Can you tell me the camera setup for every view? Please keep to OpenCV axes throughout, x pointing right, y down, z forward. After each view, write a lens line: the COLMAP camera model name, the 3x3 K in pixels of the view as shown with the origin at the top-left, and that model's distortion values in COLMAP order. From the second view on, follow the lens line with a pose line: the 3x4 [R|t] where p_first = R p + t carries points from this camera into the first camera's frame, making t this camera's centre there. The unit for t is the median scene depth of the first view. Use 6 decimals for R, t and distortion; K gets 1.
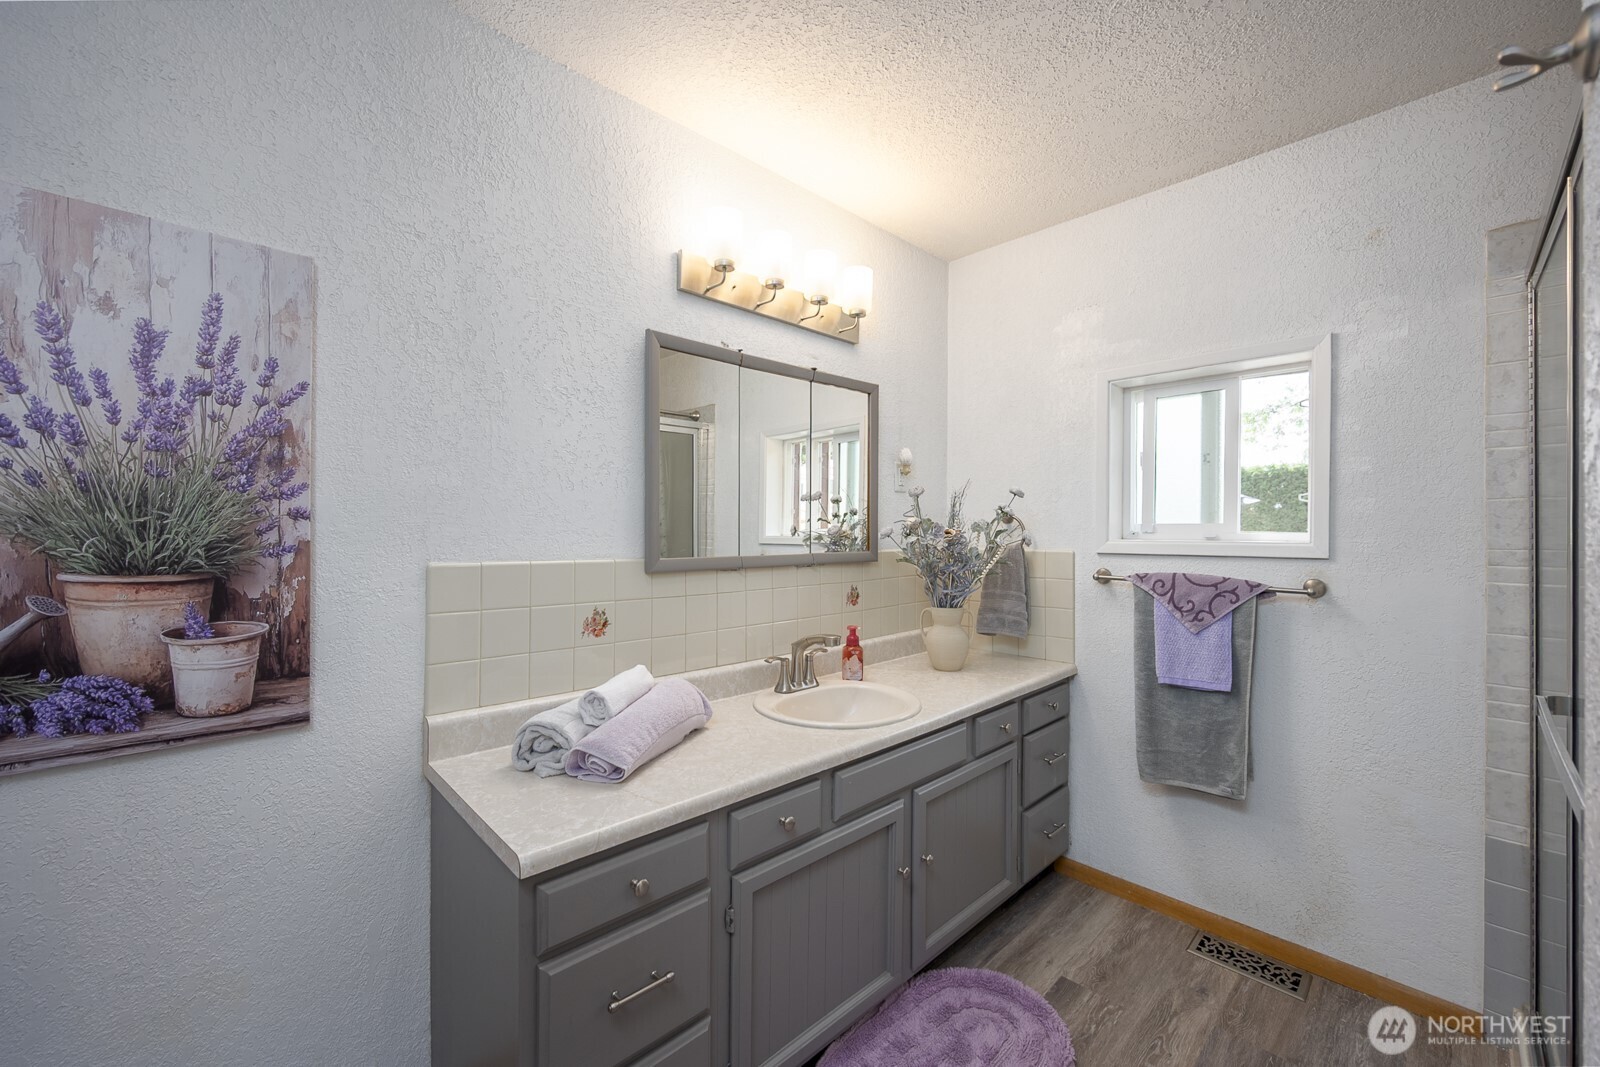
lens RADIAL K [[632.3, 0, 802.8], [0, 632.3, 531.0], [0, 0, 1]] dist [-0.002727, -0.000262]
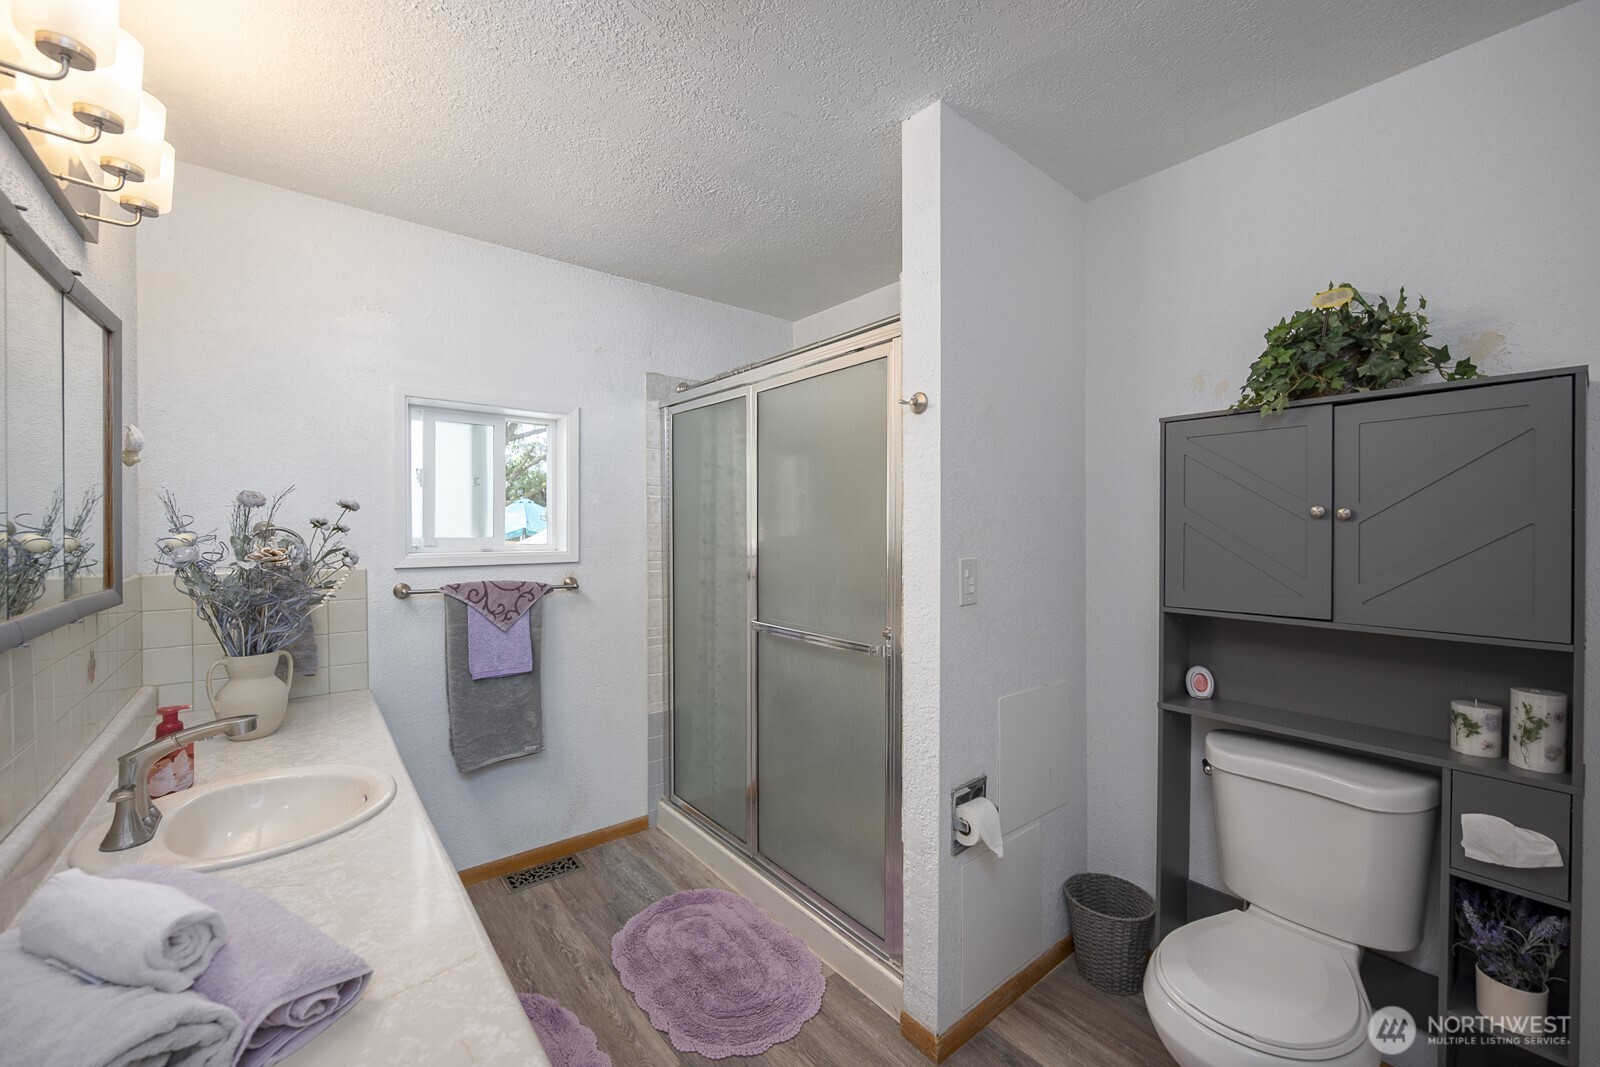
lens RADIAL K [[632.3, 0, 802.8], [0, 632.3, 531.0], [0, 0, 1]] dist [-0.002727, -0.000262]
pose [[0.086574, -0.004244, 0.996236, -0.534278], [-0.000859, 0.999990, 0.004334, -0.032907], [-0.996245, -0.001231, 0.086569, 0.334931]]
